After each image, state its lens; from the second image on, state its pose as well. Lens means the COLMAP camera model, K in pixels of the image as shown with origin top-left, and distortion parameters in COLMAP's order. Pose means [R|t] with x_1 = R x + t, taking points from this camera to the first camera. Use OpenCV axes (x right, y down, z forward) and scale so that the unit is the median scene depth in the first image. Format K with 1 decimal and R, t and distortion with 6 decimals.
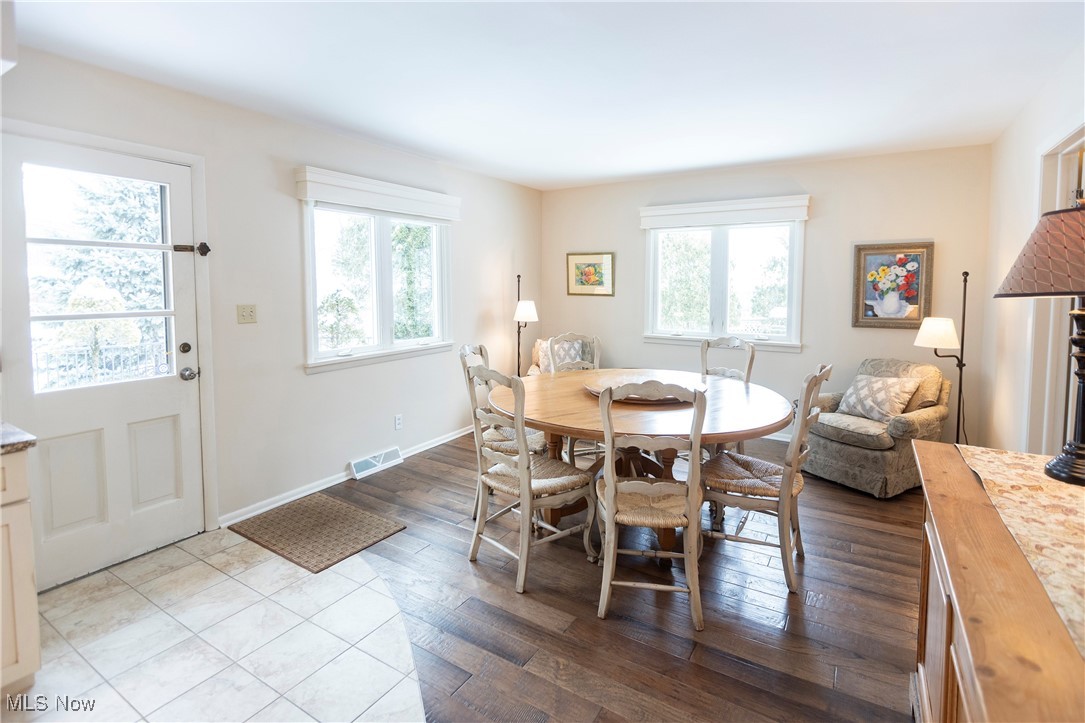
lens RADIAL K [[514.2, 0, 531.2], [0, 514.2, 307.0], [0, 0, 1]] dist [-0.007184, 0.000557]
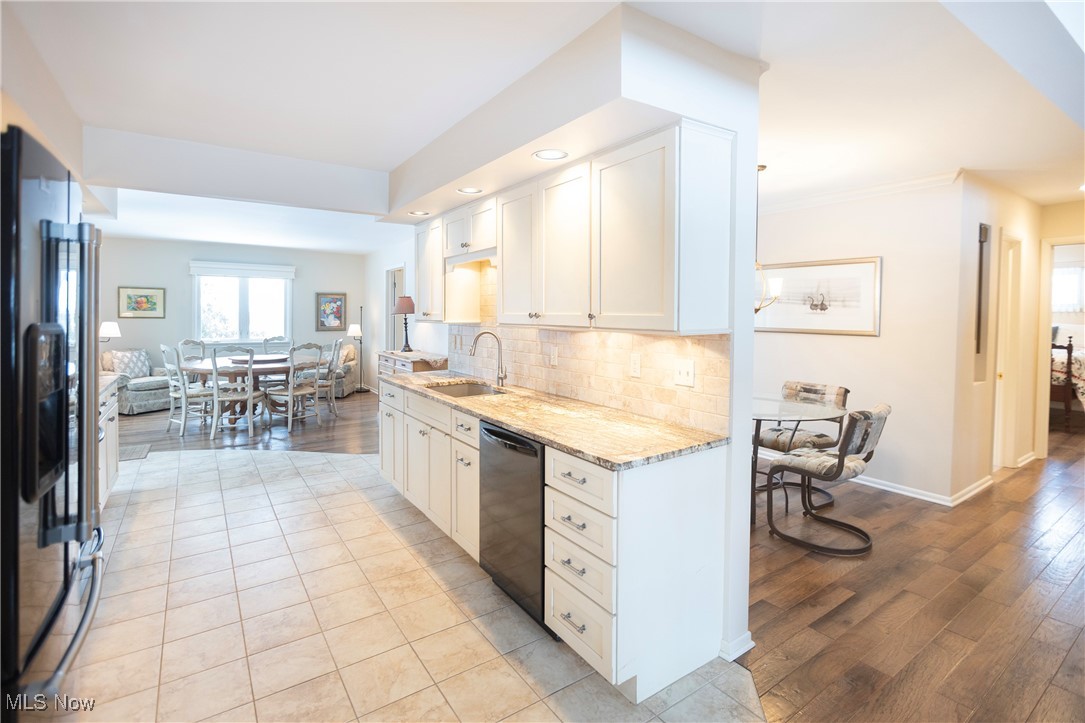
lens RADIAL K [[524.2, 0, 539.4], [0, 524.2, 326.4], [0, 0, 1]] dist [-0.013232, -0.000269]
pose [[0.400498, -0.021989, 0.916034, -1.016820], [0.034660, 0.999360, 0.008836, 0.033315], [-0.915642, 0.028211, 0.401004, -0.739445]]
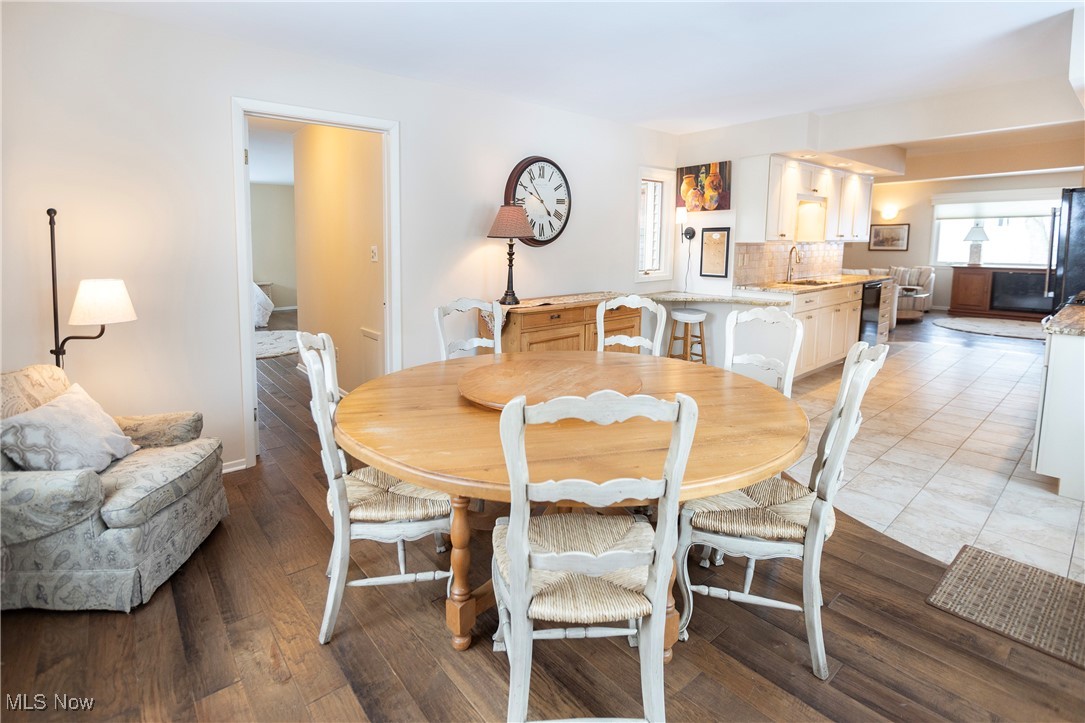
lens RADIAL K [[545.6, 0, 554.8], [0, 545.6, 319.5], [0, 0, 1]] dist [0.001001, -0.010774]
pose [[-0.972175, -0.028916, 0.232465, 0.043053], [0.014628, 0.982922, 0.183442, -0.038393], [-0.233799, 0.181739, -0.955149, 1.266848]]
